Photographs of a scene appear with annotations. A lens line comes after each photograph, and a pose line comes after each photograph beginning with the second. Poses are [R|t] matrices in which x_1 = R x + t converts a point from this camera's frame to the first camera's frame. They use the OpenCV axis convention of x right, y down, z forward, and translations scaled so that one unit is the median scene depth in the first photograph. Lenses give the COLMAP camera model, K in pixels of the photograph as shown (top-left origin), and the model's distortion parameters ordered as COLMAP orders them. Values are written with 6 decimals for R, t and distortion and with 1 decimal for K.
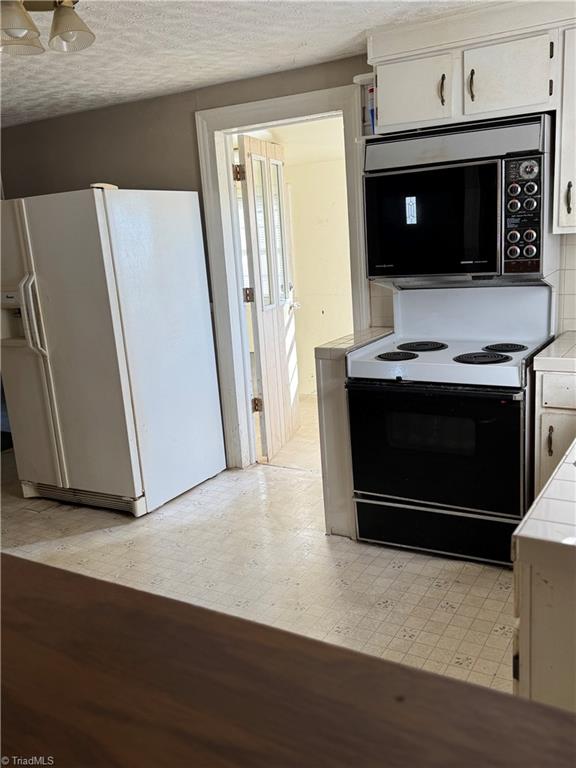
lens RADIAL K [[704.9, 0, 288.0], [0, 704.9, 384.0], [0, 0, 1]] dist [0.109031, -0.165716]
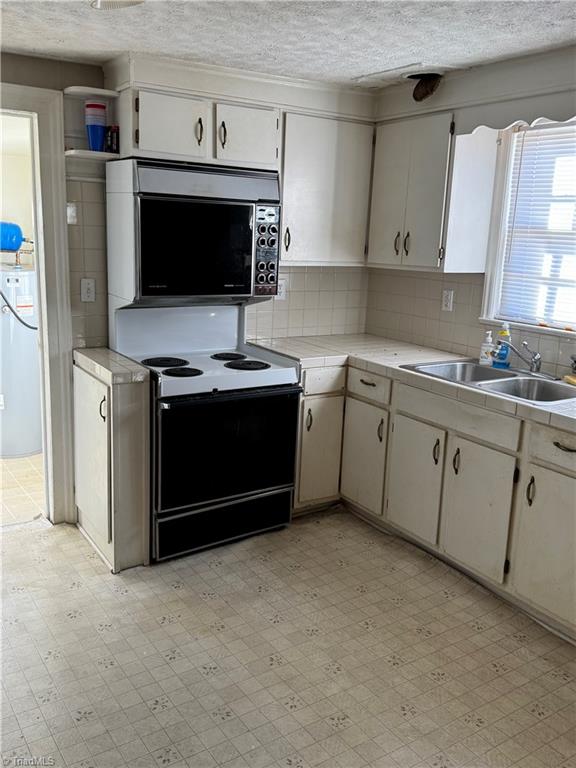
lens RADIAL K [[679.0, 0, 288.0], [0, 679.0, 384.0], [0, 0, 1]] dist [0.202834, -0.417260]
pose [[0.418527, -0.111658, 0.901314, -0.743335], [0.140249, 0.988455, 0.057328, -0.061359], [-0.897310, 0.102416, 0.429355, 0.443953]]
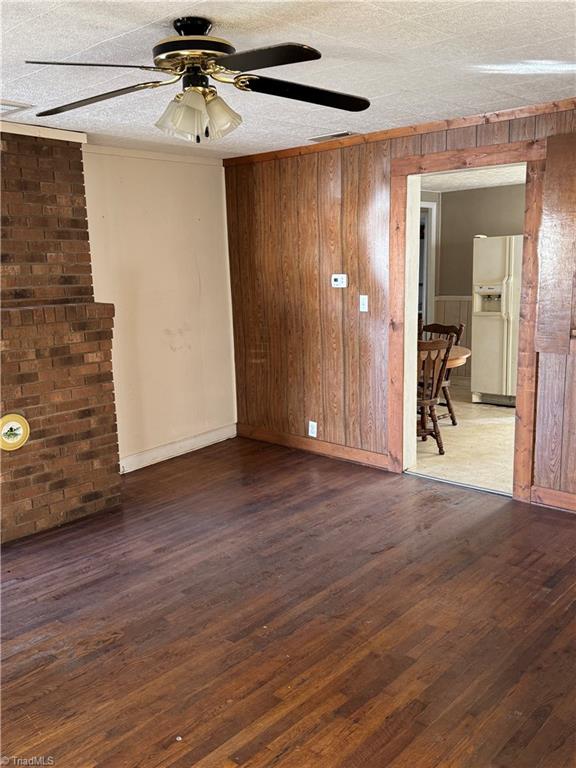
lens RADIAL K [[679.0, 0, 288.0], [0, 679.0, 384.0], [0, 0, 1]] dist [0.202834, -0.417260]
pose [[0.983103, 0.070105, -0.169099, -0.734813], [-0.077724, 0.996217, -0.038856, 0.298022], [0.165735, 0.051343, 0.984833, -1.068559]]
